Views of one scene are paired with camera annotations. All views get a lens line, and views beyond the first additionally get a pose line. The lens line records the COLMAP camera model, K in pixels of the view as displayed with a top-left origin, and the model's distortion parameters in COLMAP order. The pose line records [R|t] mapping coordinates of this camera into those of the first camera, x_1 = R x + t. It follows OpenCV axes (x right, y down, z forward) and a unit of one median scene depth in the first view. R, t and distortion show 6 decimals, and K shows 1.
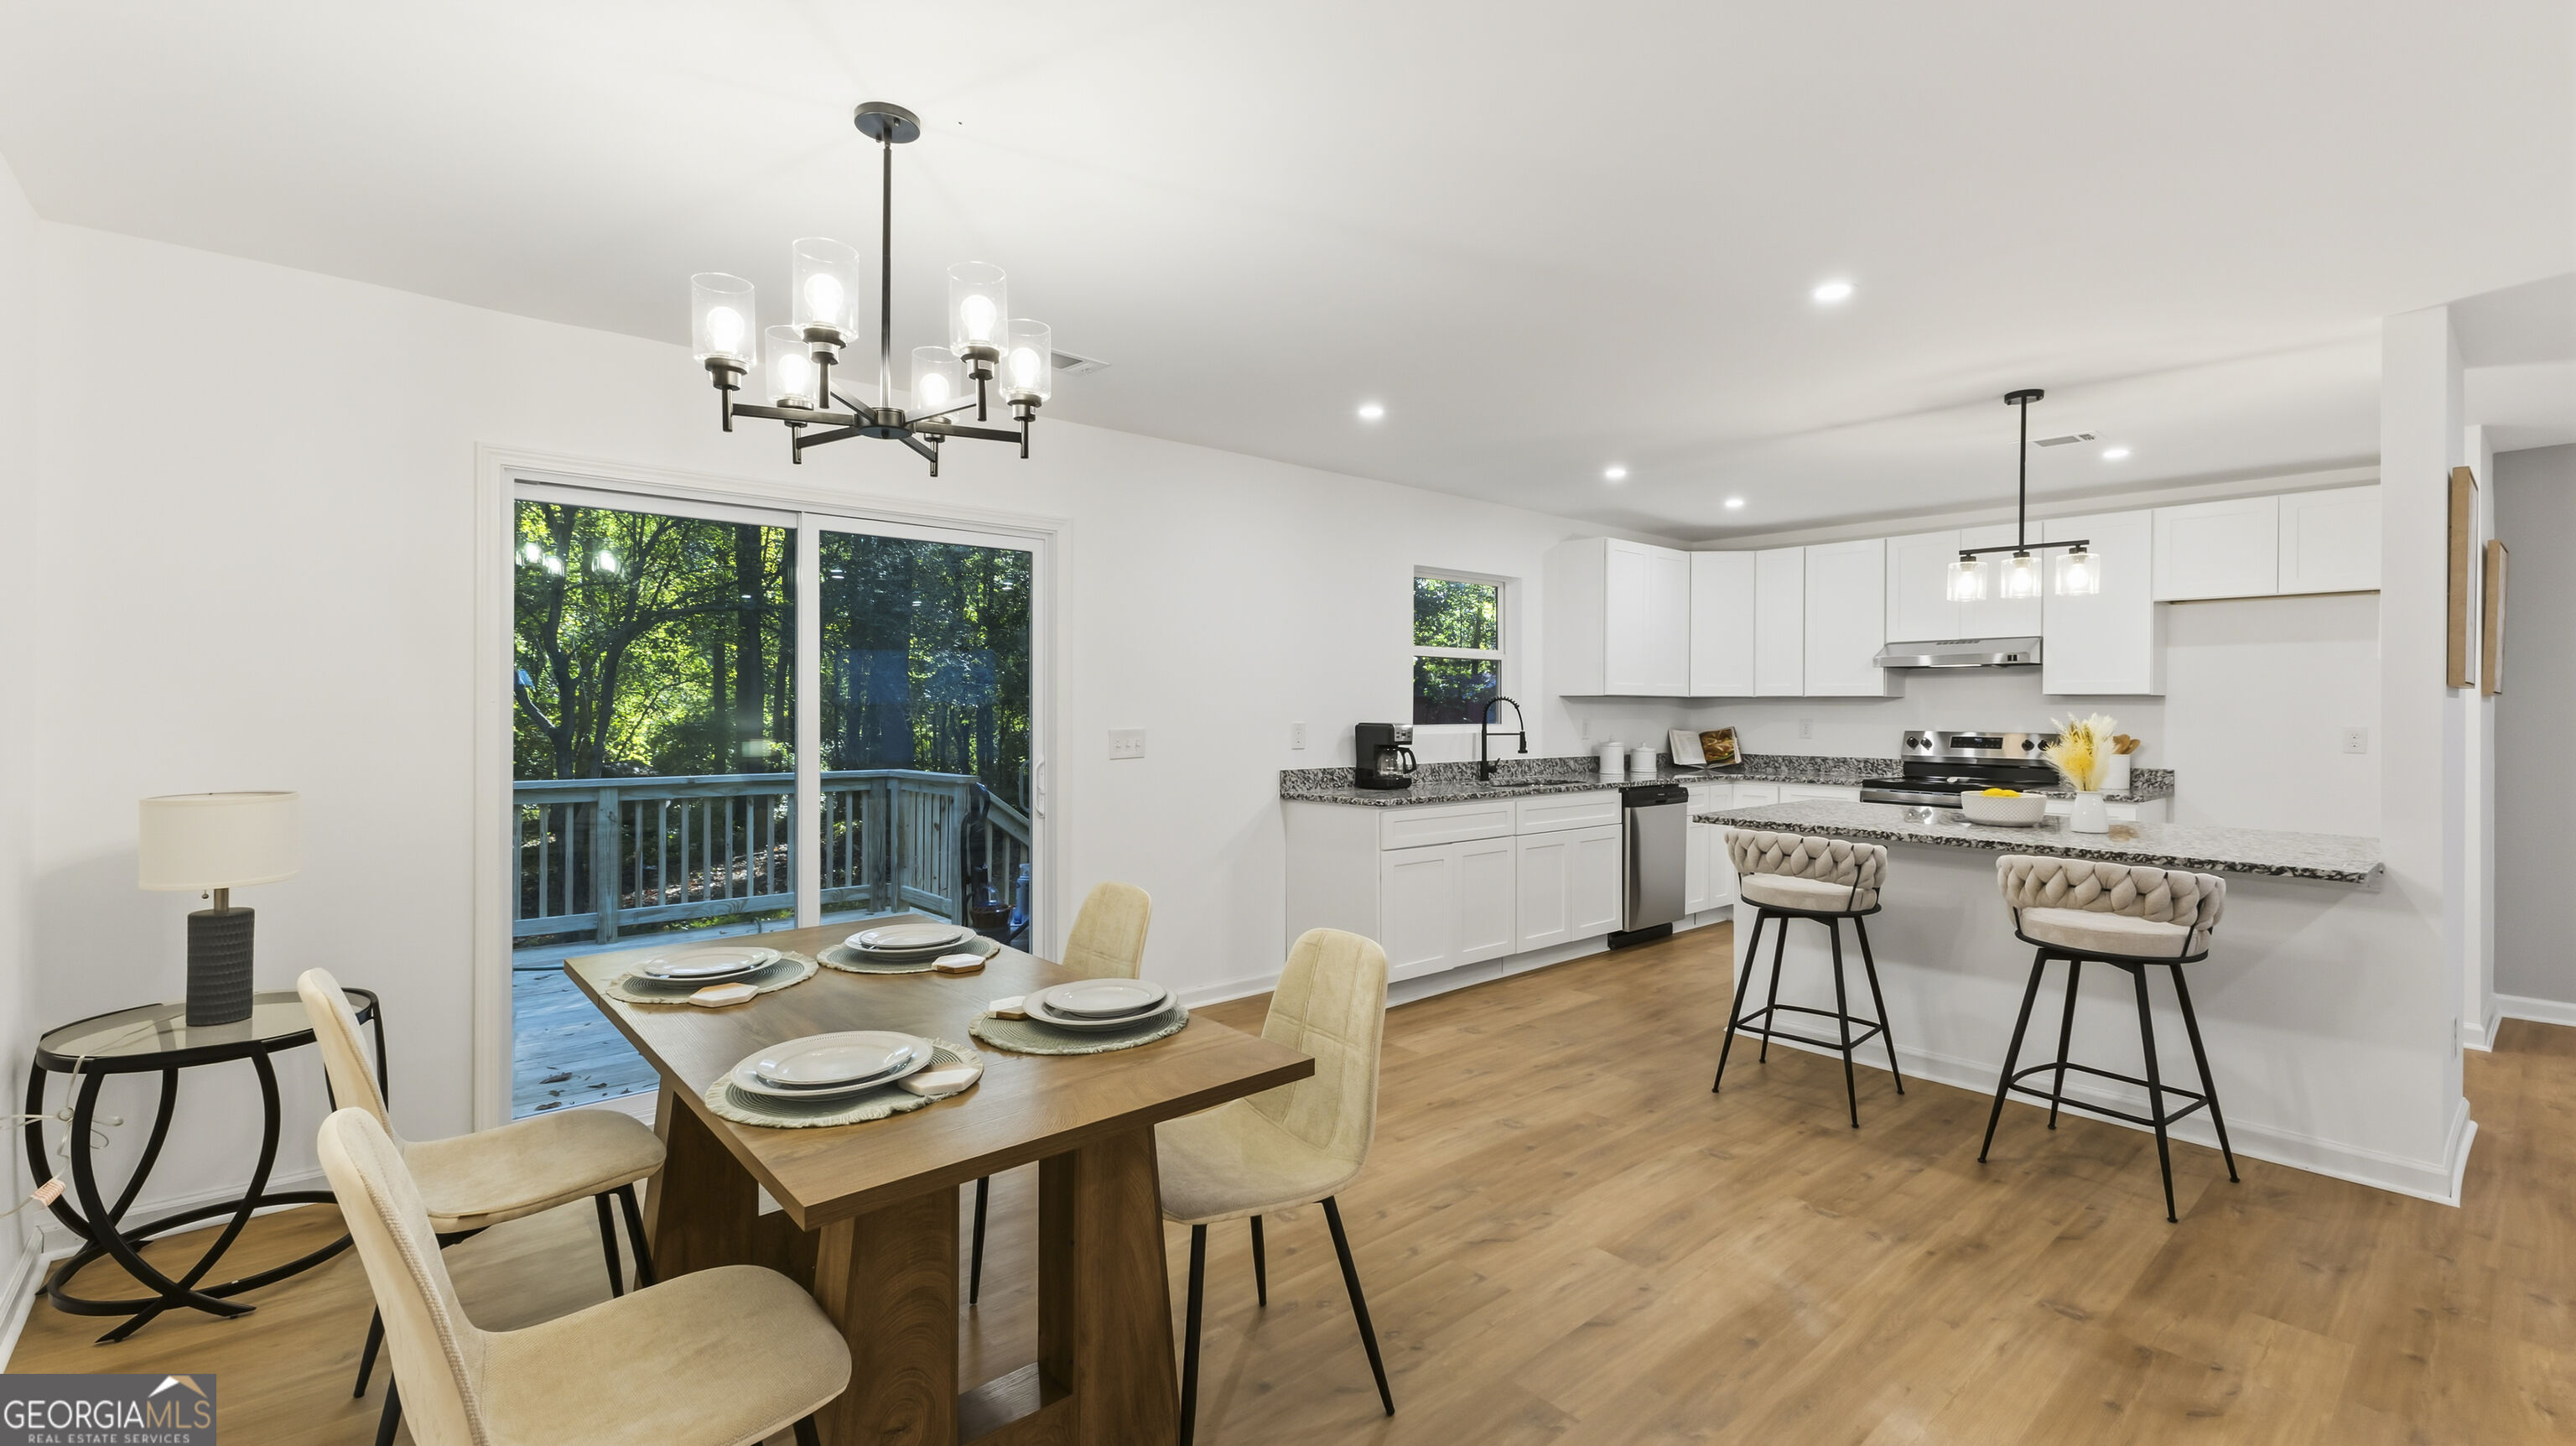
lens RADIAL K [[1108.7, 0, 1289.6], [0, 1108.7, 711.5], [0, 0, 1]] dist [0.008718, -0.000163]
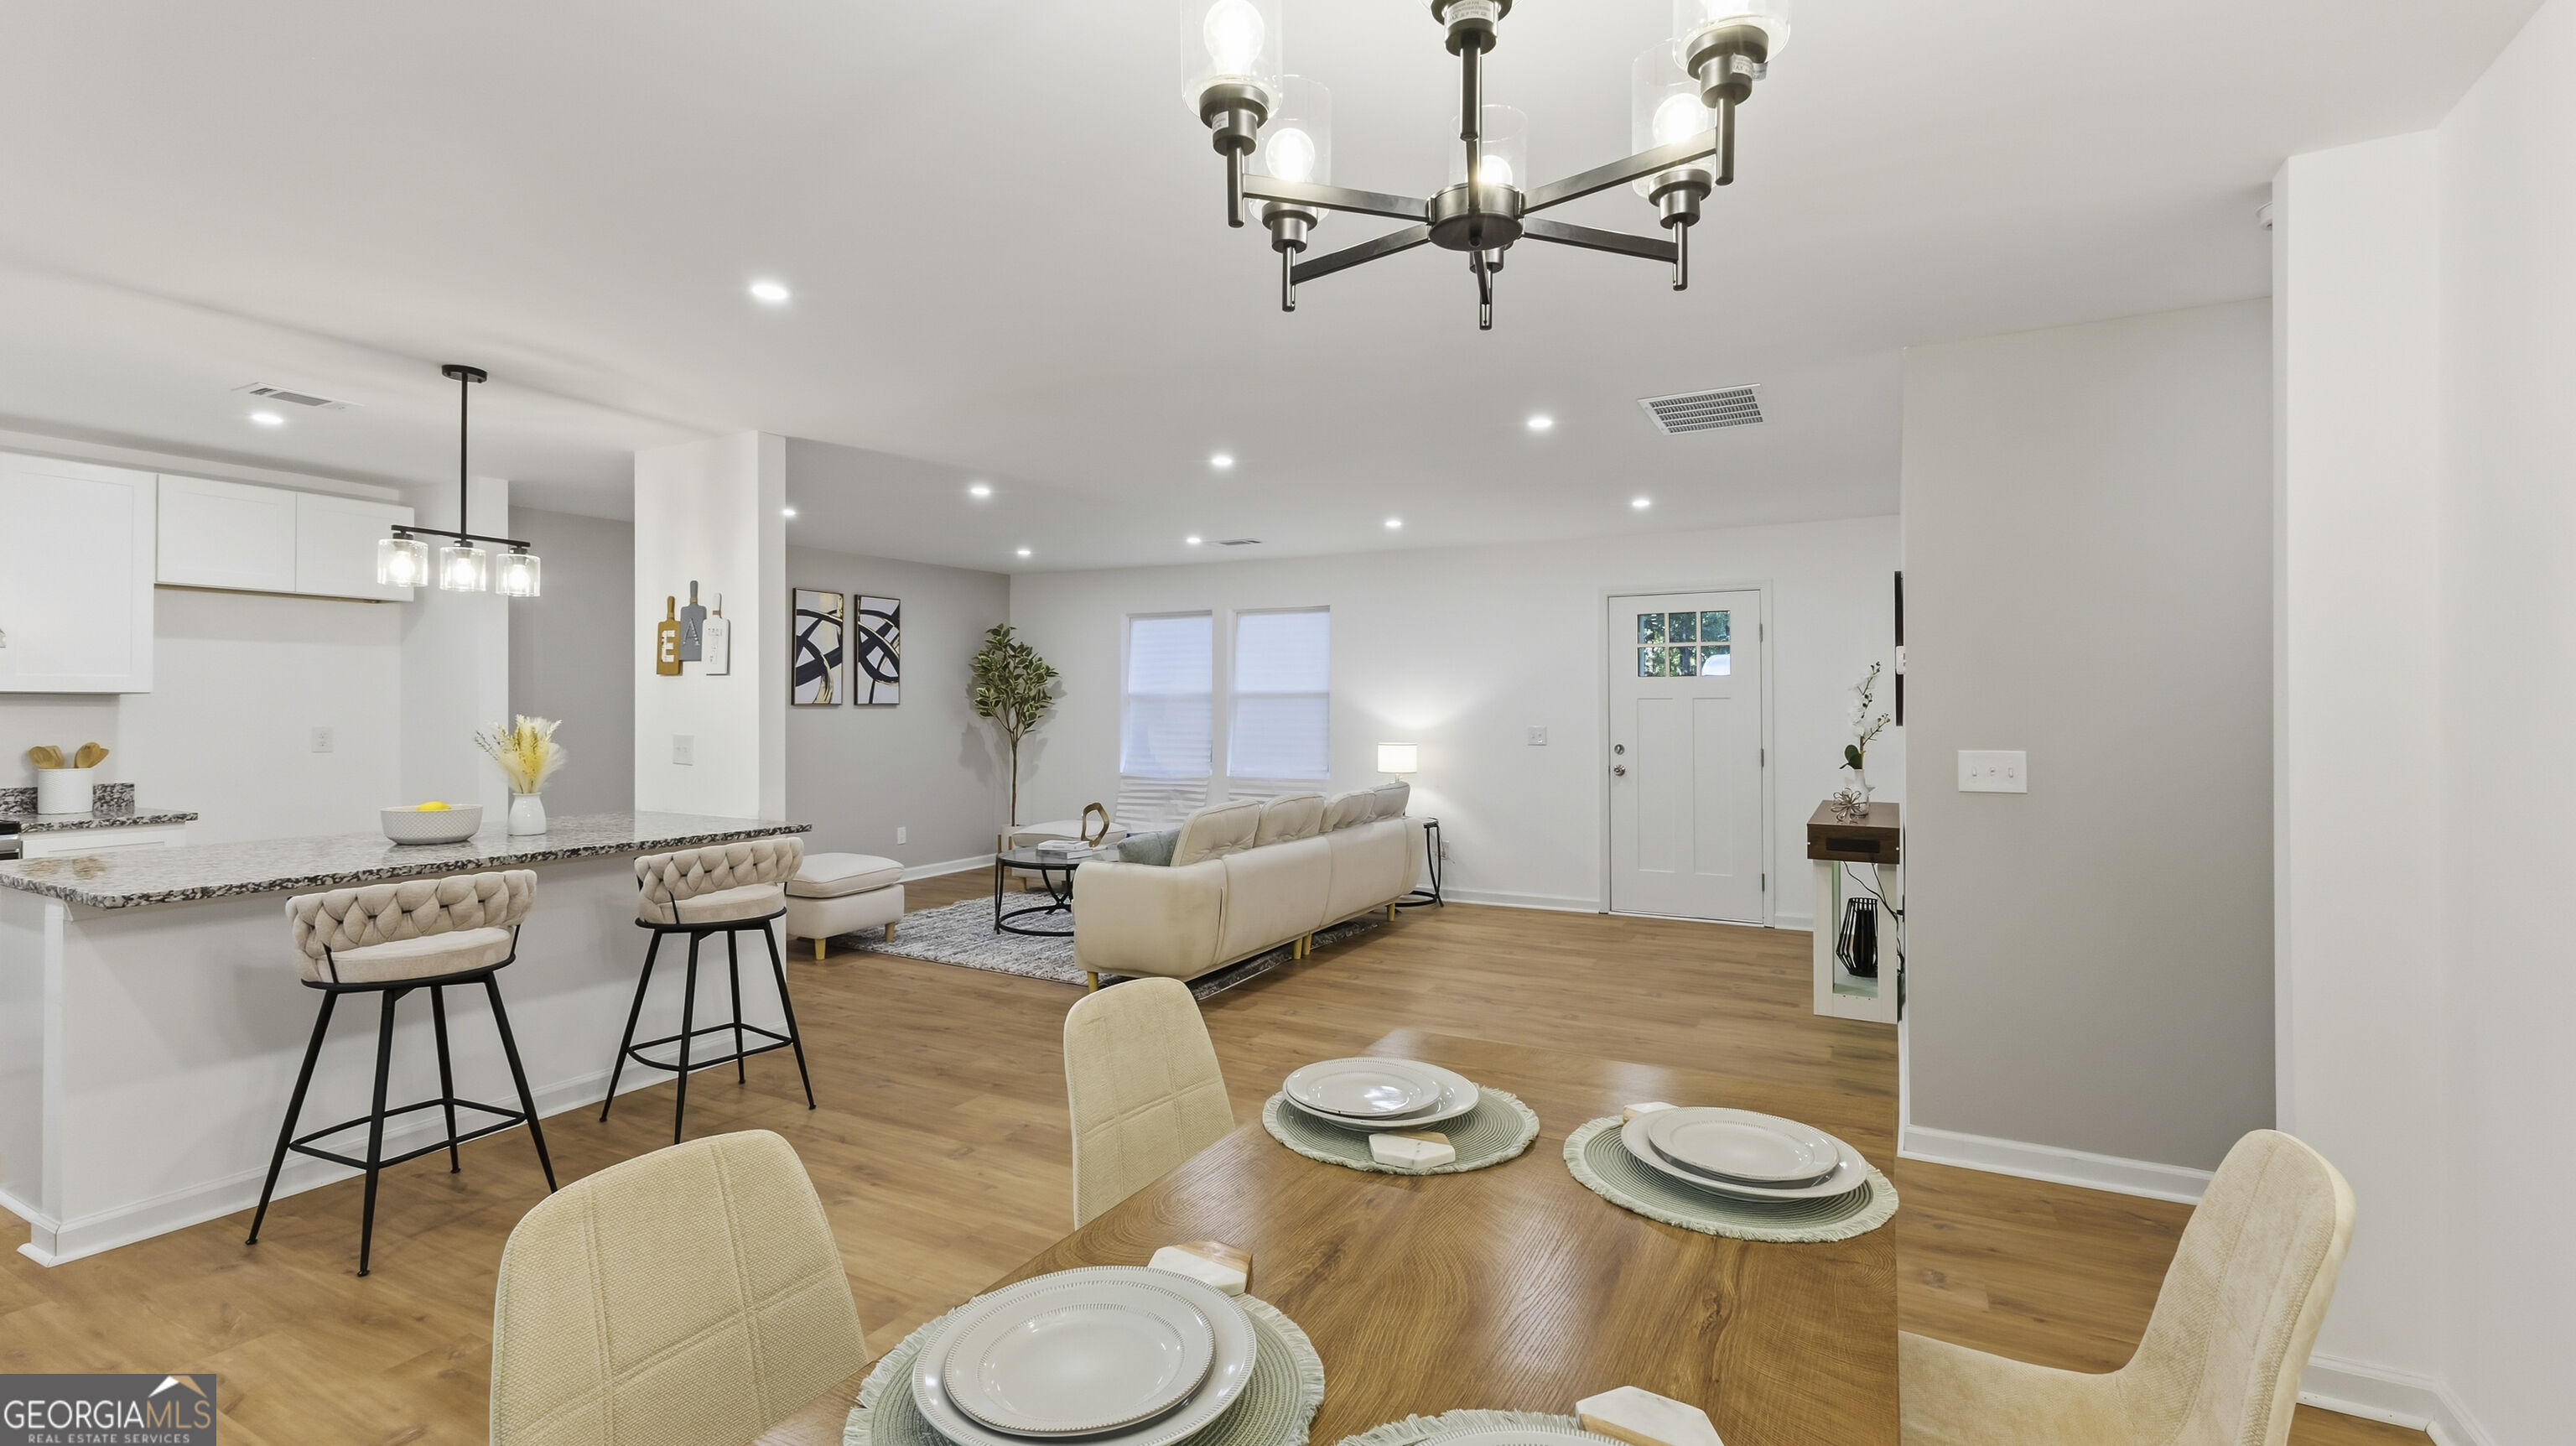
lens RADIAL K [[1123.8, 0, 1296.4], [0, 1123.8, 702.6], [0, 0, 1]] dist [0.014662, -0.004953]
pose [[-0.356479, 0.000185, 0.934303, -0.430648], [0.004272, 0.999990, 0.001432, -0.007542], [-0.934294, 0.004502, -0.356476, 0.648411]]
